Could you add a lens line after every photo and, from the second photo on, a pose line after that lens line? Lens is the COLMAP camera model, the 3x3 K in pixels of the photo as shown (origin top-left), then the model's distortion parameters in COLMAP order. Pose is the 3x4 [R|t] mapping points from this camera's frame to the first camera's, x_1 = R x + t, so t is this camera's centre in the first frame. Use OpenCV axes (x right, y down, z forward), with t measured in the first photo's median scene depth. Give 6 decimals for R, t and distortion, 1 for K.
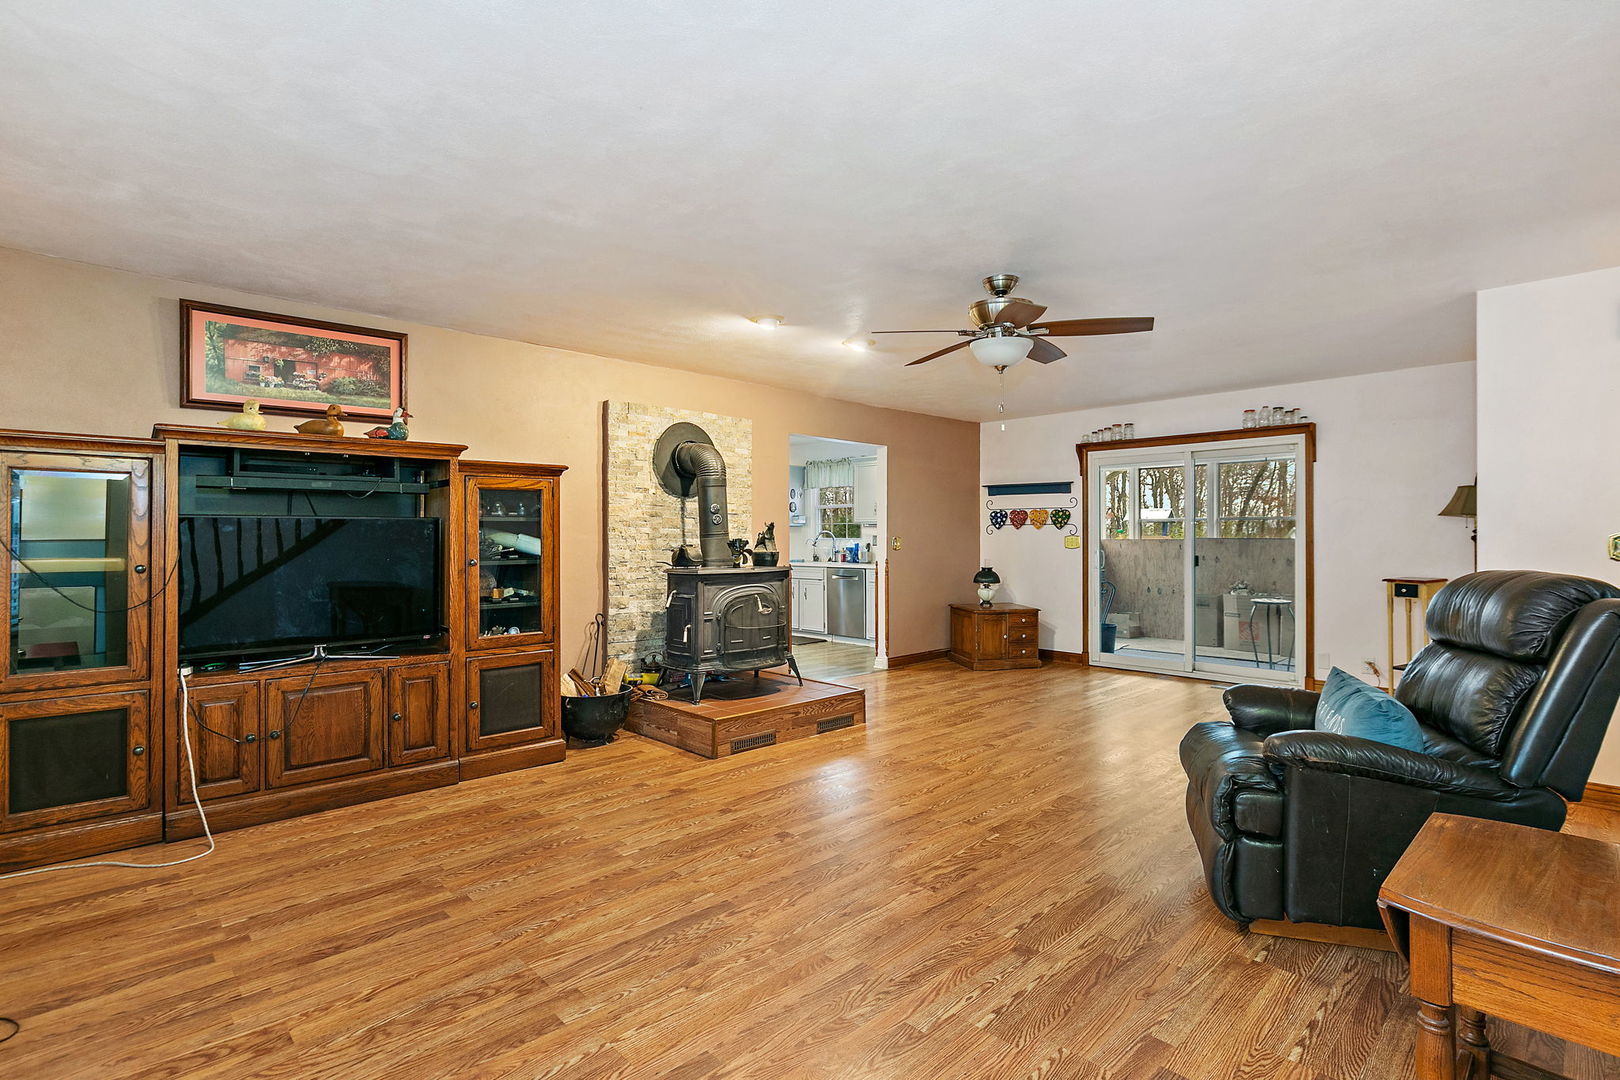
lens RADIAL K [[758.8, 0, 808.1], [0, 758.8, 534.2], [0, 0, 1]] dist [-0.001776, 0.000170]
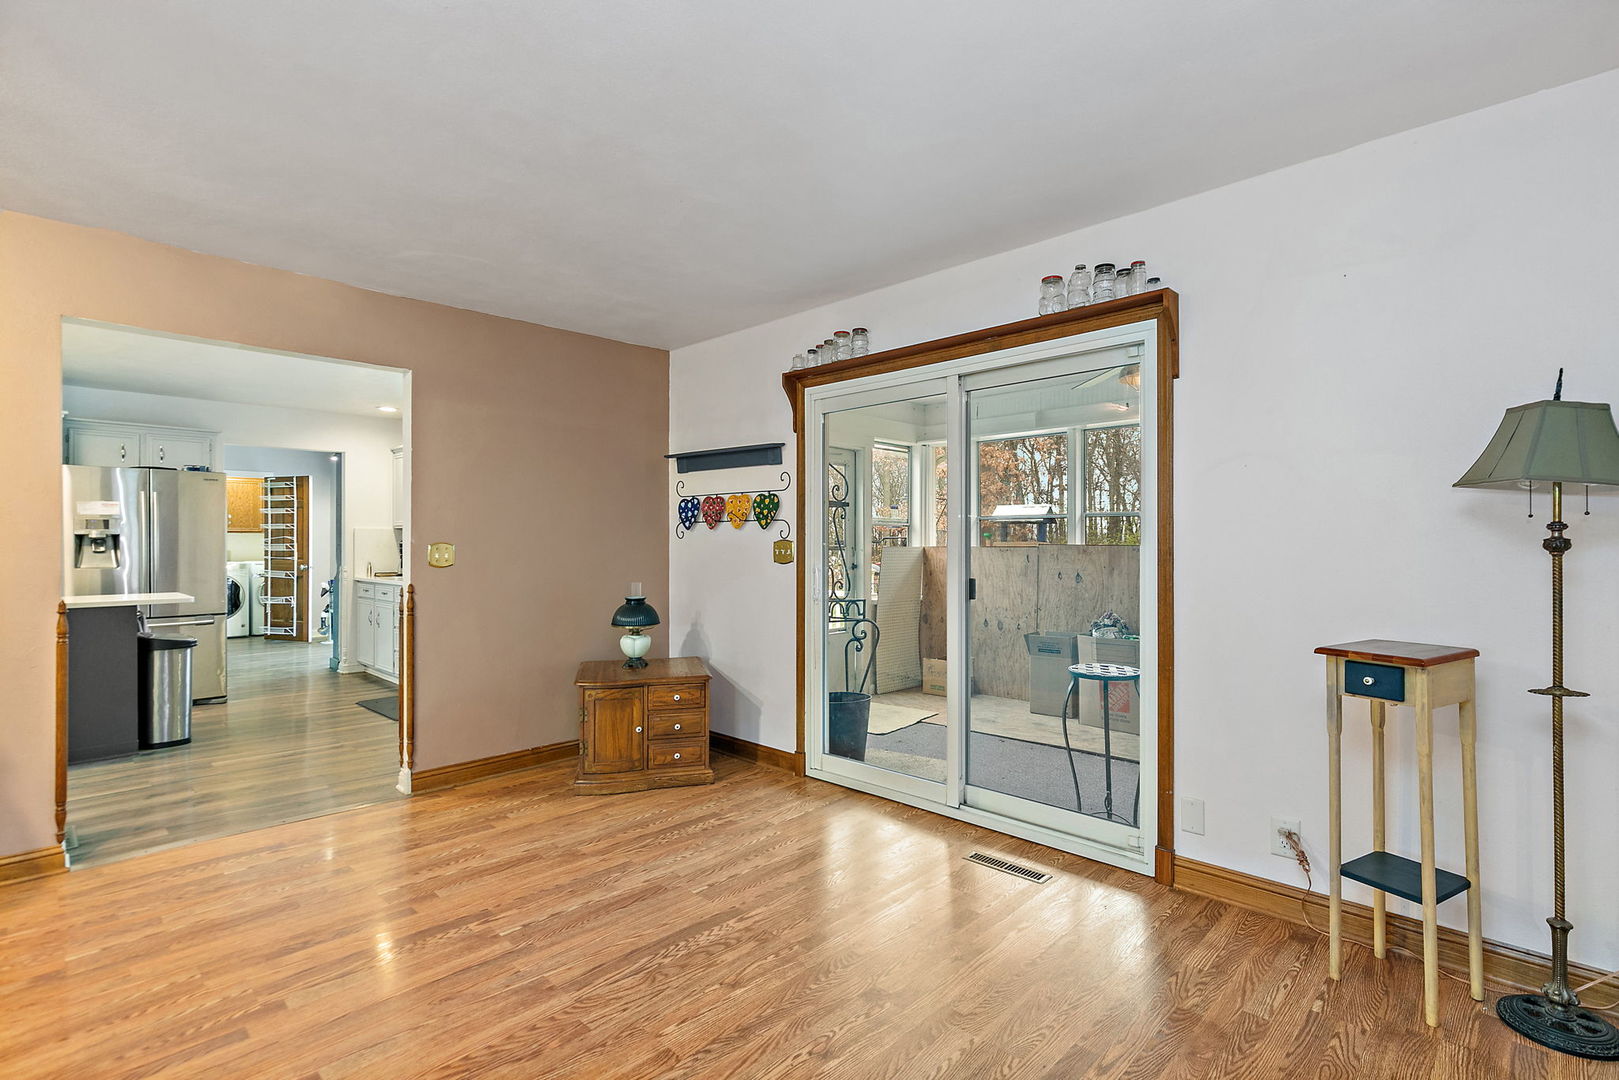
lens RADIAL K [[758.3, 0, 811.6], [0, 758.3, 542.9], [0, 0, 1]] dist [-0.001776, 0.000170]
pose [[0.999016, -0.000765, 0.044350, 0.349351], [0.000633, 0.999995, 0.002992, 0.001936], [-0.044352, -0.002961, 0.999012, 0.451032]]
